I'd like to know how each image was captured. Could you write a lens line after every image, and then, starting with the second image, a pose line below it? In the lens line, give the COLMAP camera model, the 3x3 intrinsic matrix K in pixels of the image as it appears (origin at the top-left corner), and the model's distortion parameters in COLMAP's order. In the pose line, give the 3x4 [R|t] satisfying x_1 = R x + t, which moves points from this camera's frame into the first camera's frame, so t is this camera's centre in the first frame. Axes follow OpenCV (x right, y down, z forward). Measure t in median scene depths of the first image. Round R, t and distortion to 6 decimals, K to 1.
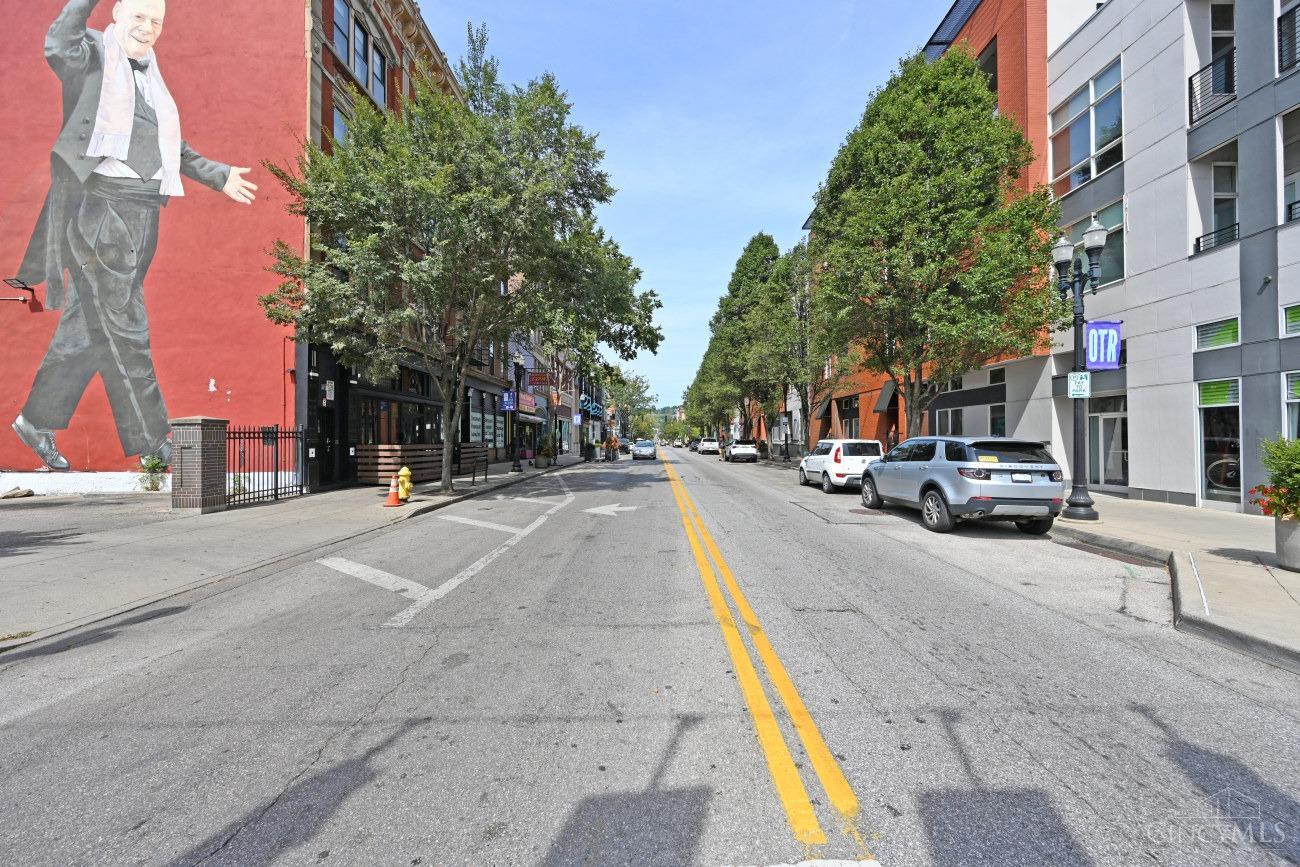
lens RADIAL K [[511.2, 0, 650.0], [0, 511.2, 433.5], [0, 0, 1]] dist [-0.003613, 0.000500]
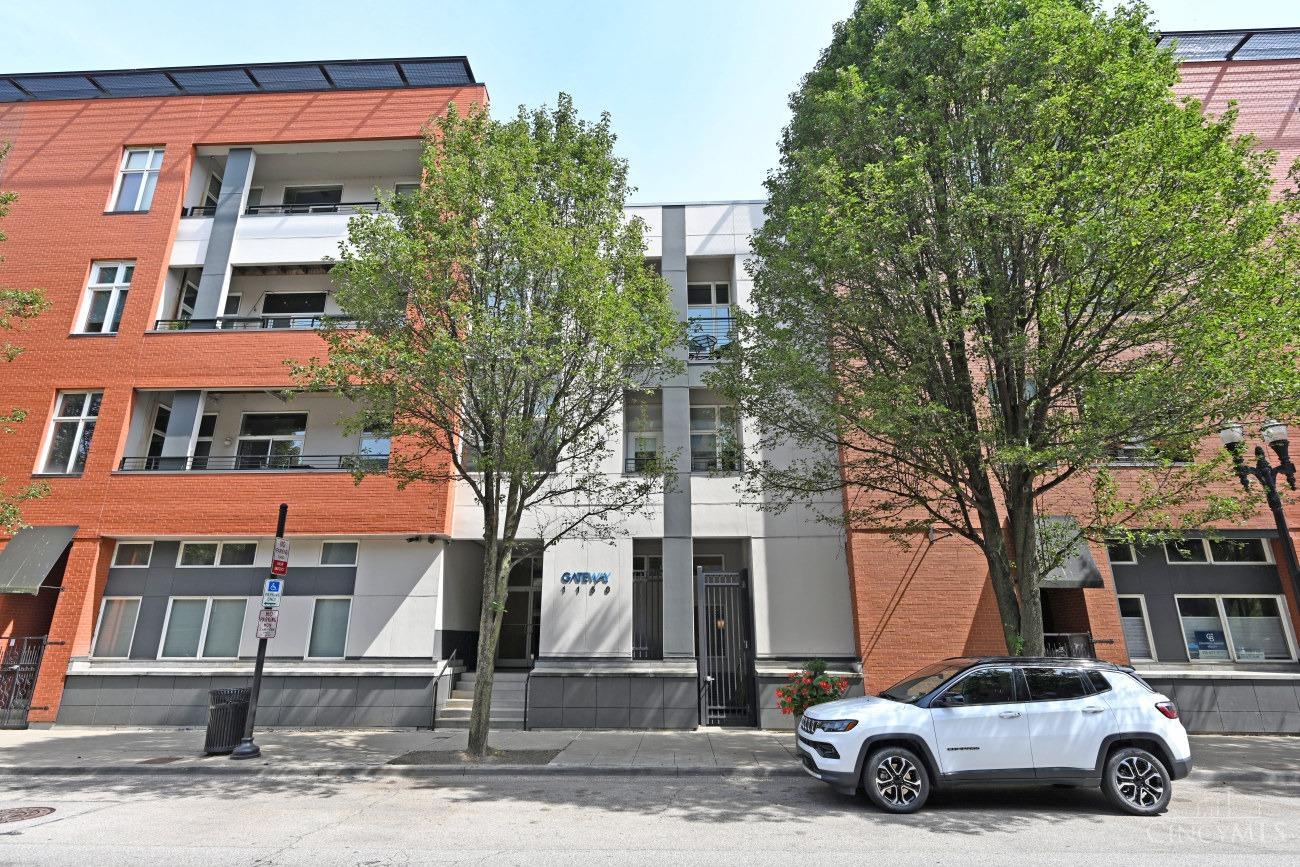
lens RADIAL K [[672.6, 0, 650.0], [0, 672.6, 433.5], [0, 0, 1]] dist [0.000102, 0.000639]
pose [[0.034828, 0.297585, 0.954060, -0.157246], [-0.006693, 0.954687, -0.297536, -0.007191], [-0.999371, 0.003977, 0.035241, 0.583142]]
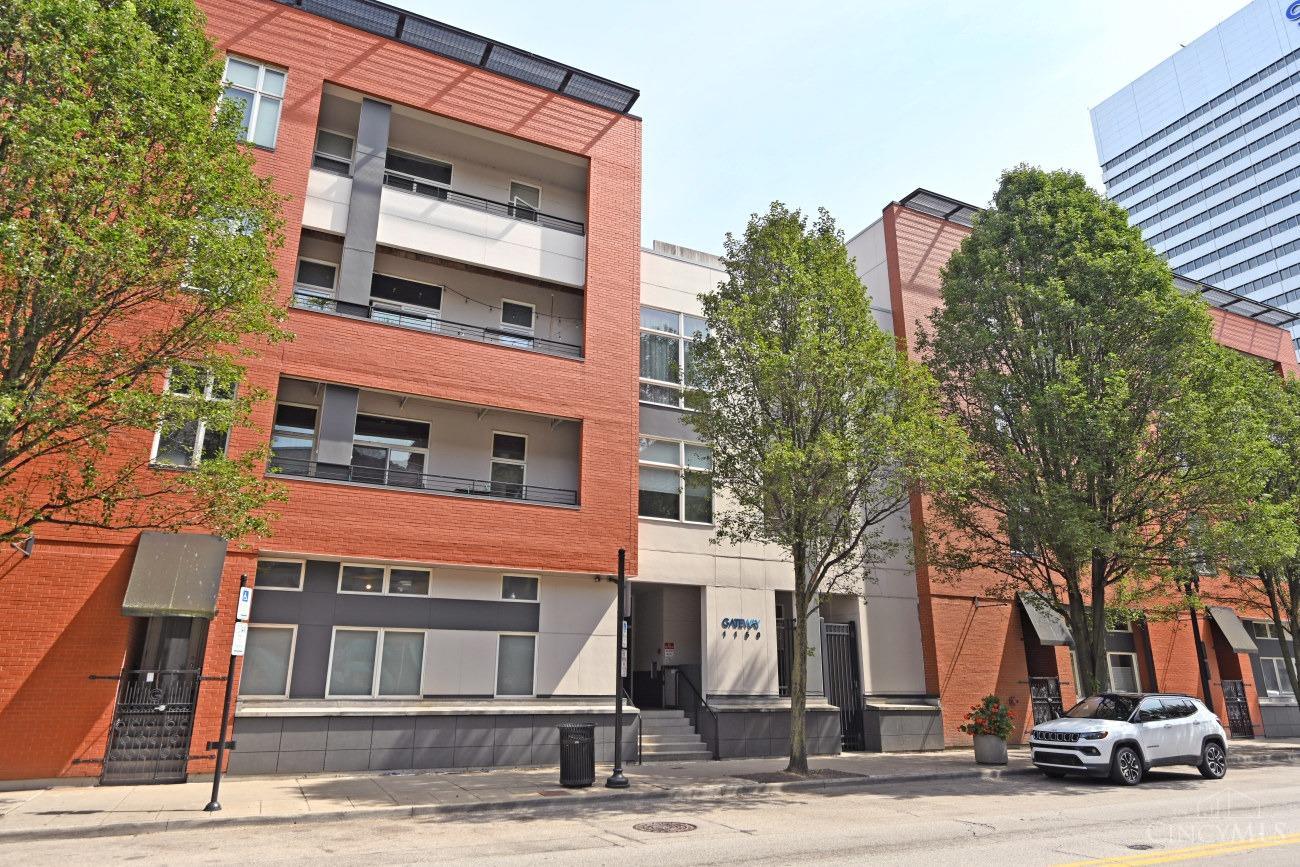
lens RADIAL K [[813.9, 0, 650.0], [0, 813.9, 433.5], [0, 0, 1]] dist [-0.001364, 0.002756]
pose [[-0.445370, 0.261265, 0.856380, -0.281718], [-0.011234, 0.954773, -0.297125, 0.000179], [-0.895276, -0.141951, -0.422292, 1.307597]]
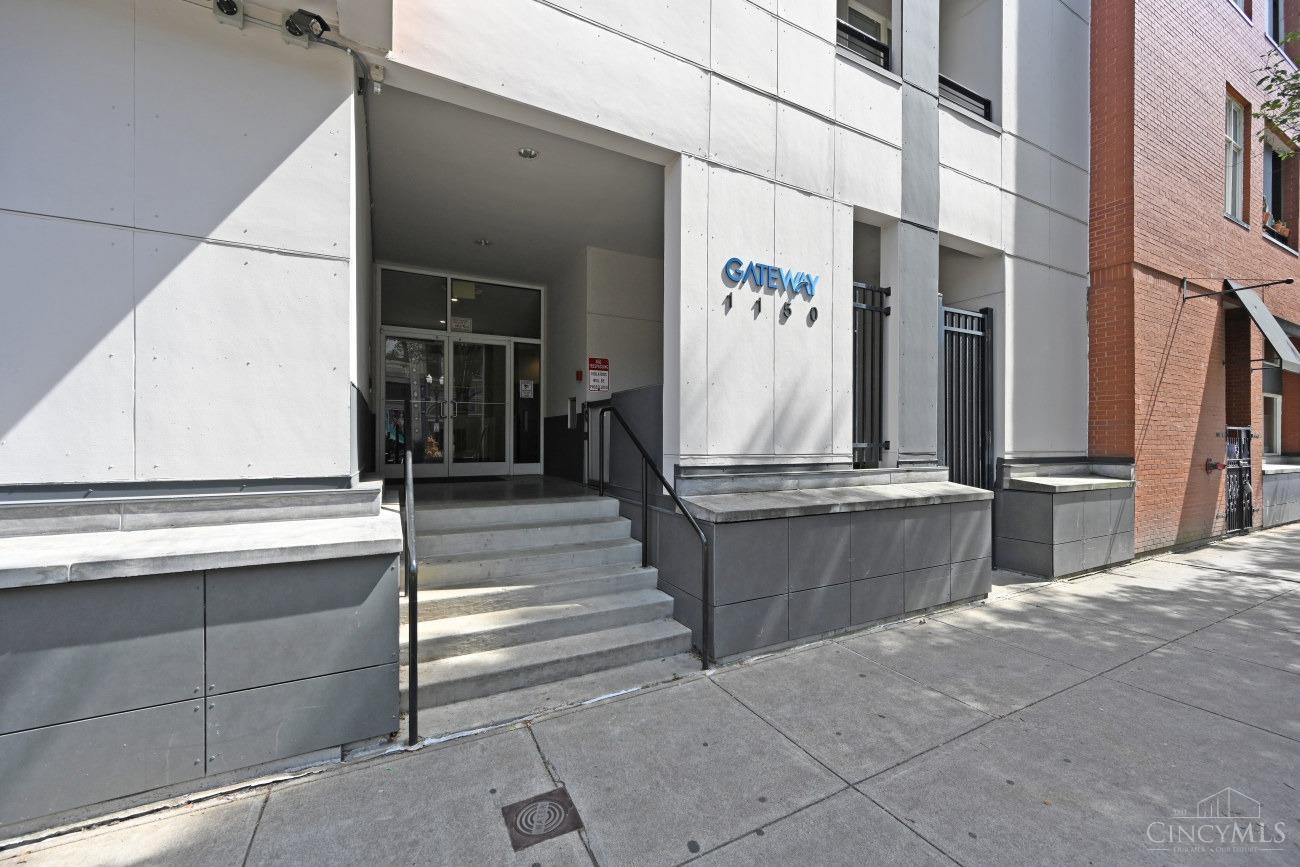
lens RADIAL K [[511.2, 0, 650.0], [0, 511.2, 433.5], [0, 0, 1]] dist [-0.003613, 0.000500]
pose [[-0.475148, 0.008207, 0.879867, 0.486326], [-0.009025, 0.999858, -0.014199, -0.002539], [-0.879859, -0.014687, -0.475007, 0.864776]]
